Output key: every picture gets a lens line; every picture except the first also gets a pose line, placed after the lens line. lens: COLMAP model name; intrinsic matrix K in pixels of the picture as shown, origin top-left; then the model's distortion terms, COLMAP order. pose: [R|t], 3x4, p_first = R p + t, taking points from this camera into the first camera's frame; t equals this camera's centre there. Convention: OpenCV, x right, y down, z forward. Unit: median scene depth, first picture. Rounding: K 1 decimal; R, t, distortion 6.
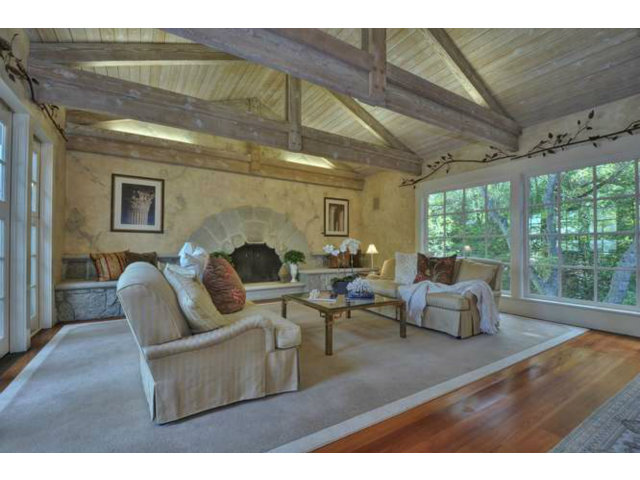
lens RADIAL K [[289.8, 0, 322.0], [0, 289.8, 242.4], [0, 0, 1]] dist [-0.001529, -0.000483]
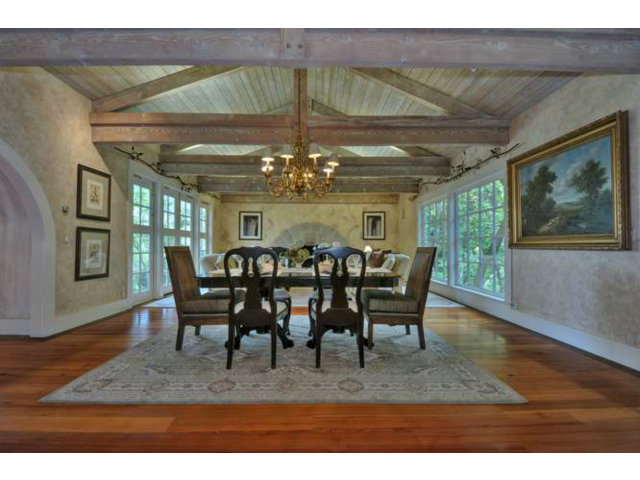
lens RADIAL K [[289.8, 0, 322.0], [0, 289.8, 242.4], [0, 0, 1]] dist [-0.001529, -0.000483]
pose [[0.849207, -0.009962, -0.527966, 0.685107], [0.009730, 0.999947, -0.003218, -0.007319], [0.527970, -0.002404, 0.849259, -0.343371]]
